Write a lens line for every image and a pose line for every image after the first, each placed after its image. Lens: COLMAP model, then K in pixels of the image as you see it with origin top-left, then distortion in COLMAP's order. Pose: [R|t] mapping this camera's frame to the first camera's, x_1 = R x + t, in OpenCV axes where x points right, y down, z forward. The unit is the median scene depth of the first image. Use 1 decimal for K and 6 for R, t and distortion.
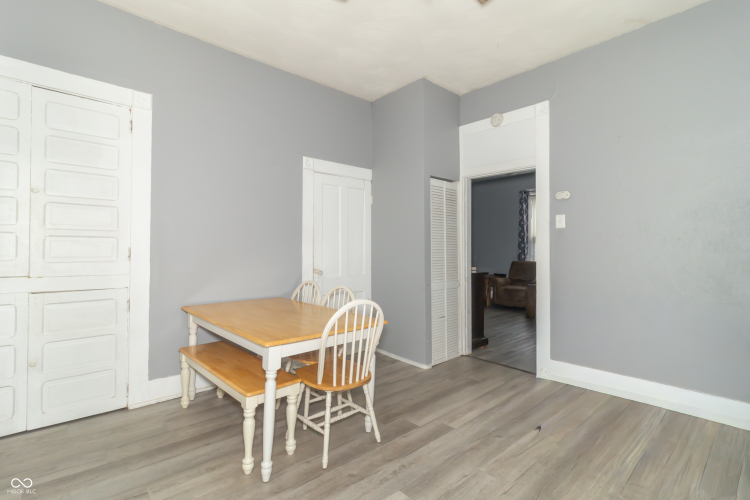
lens RADIAL K [[353.9, 0, 375.4], [0, 353.9, 246.0], [0, 0, 1]] dist [0.003104, 0.000193]
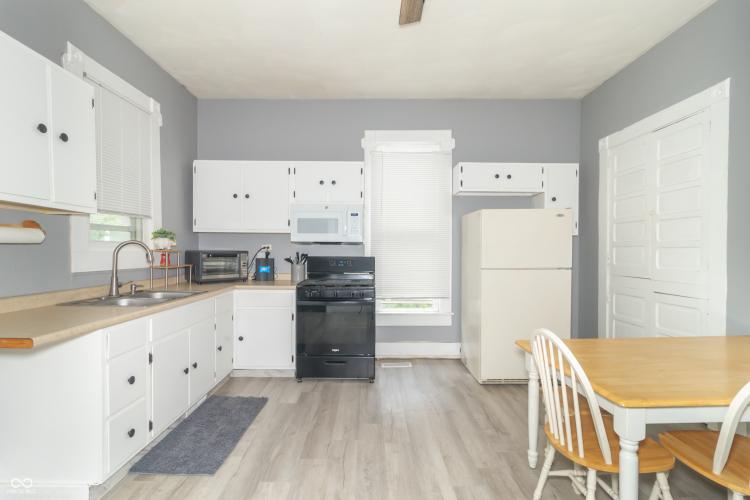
lens RADIAL K [[357.5, 0, 372.7], [0, 357.5, 258.9], [0, 0, 1]] dist [0.002497, 0.000607]
pose [[-0.665159, 0.013095, -0.746587, 0.672665], [0.007758, 0.999913, 0.010627, -0.010165], [0.746661, 0.001277, -0.665203, 1.071119]]
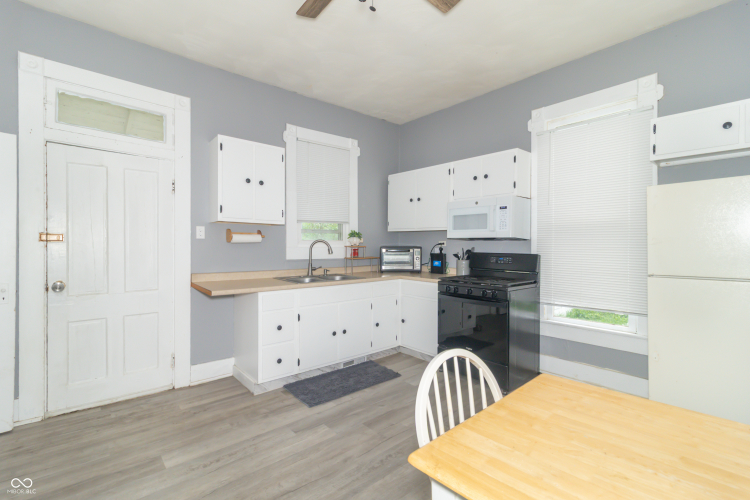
lens RADIAL K [[347.9, 0, 373.3], [0, 347.9, 247.5], [0, 0, 1]] dist [0.001039, 0.000179]
pose [[-0.999671, -0.004911, 0.025190, 0.060966], [-0.005135, 0.999948, -0.008847, -0.012326], [-0.025145, -0.008973, -0.999644, 1.377585]]
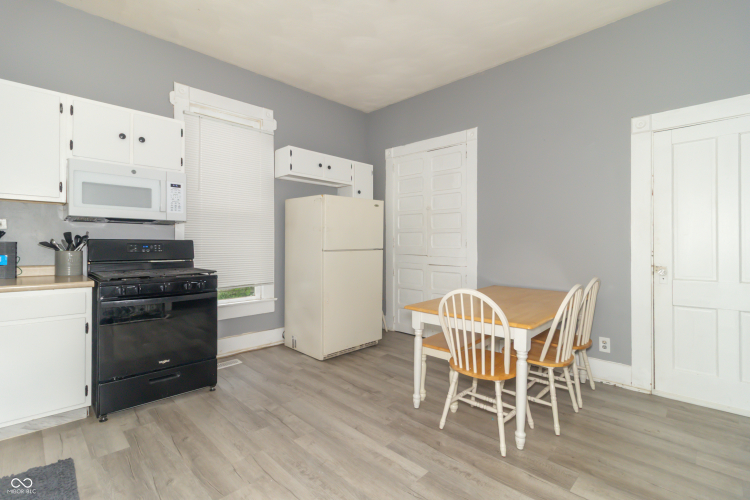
lens RADIAL K [[353.9, 0, 375.4], [0, 353.9, 246.0], [0, 0, 1]] dist [0.003104, 0.000193]
pose [[0.060099, 0.007614, -0.998163, 0.814322], [0.012166, 0.999891, 0.008360, 0.017265], [0.998118, -0.012646, 0.060000, 0.596094]]
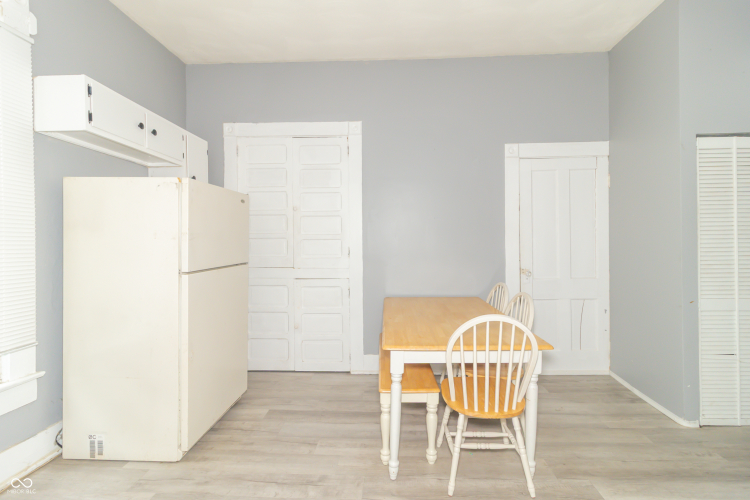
lens RADIAL K [[350.0, 0, 385.0], [0, 350.0, 244.0], [0, 0, 1]] dist [0.005232, 0.000139]
pose [[0.719963, -0.002229, -0.694009, 0.297711], [0.018604, 0.999697, 0.016090, -0.027550], [0.693763, -0.024496, 0.719786, 0.207474]]
